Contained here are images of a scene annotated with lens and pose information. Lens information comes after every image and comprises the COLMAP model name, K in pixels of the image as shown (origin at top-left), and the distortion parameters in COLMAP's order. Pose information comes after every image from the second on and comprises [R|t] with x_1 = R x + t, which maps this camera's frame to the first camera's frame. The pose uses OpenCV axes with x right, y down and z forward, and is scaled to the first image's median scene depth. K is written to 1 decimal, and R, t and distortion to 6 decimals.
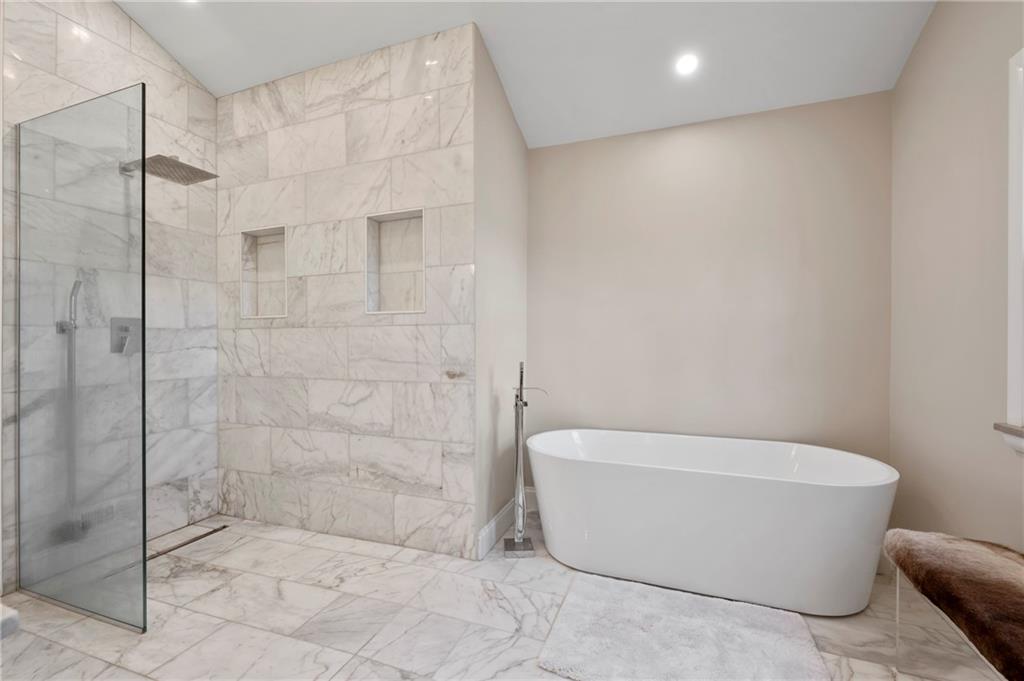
lens RADIAL K [[434.9, 0, 515.1], [0, 434.9, 339.5], [0, 0, 1]] dist [-0.000218, -0.000089]
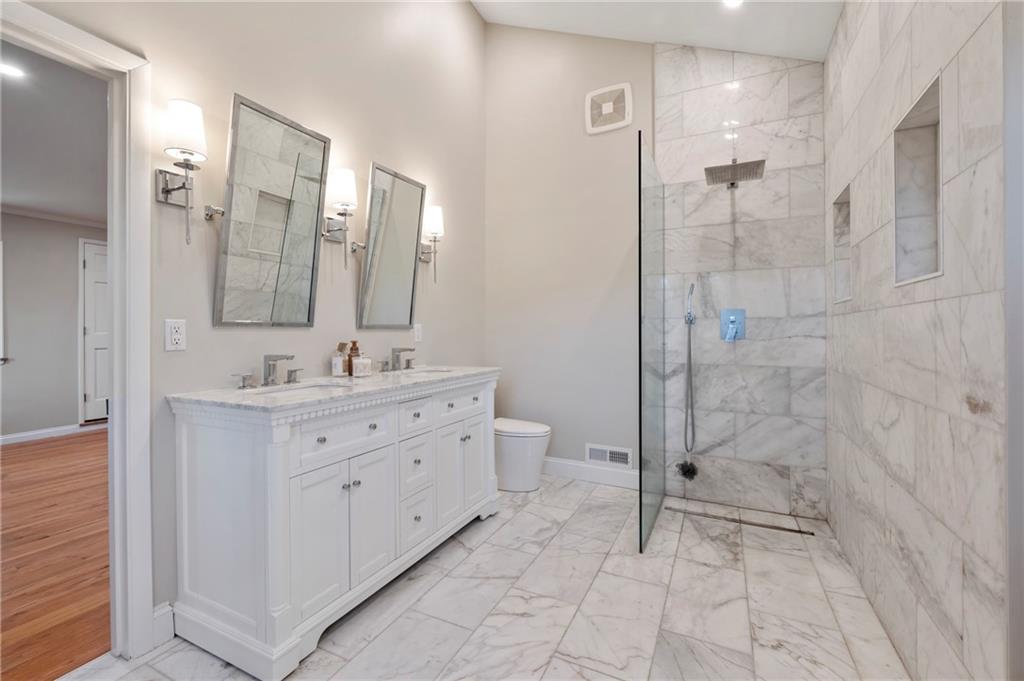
lens RADIAL K [[437.8, 0, 514.2], [0, 437.8, 330.3], [0, 0, 1]] dist [-0.000555, -0.000137]
pose [[-0.103645, 0.005050, -0.994602, 0.322646], [-0.000802, 0.999986, 0.005161, 0.000529], [0.994614, 0.001333, -0.103639, 0.502593]]
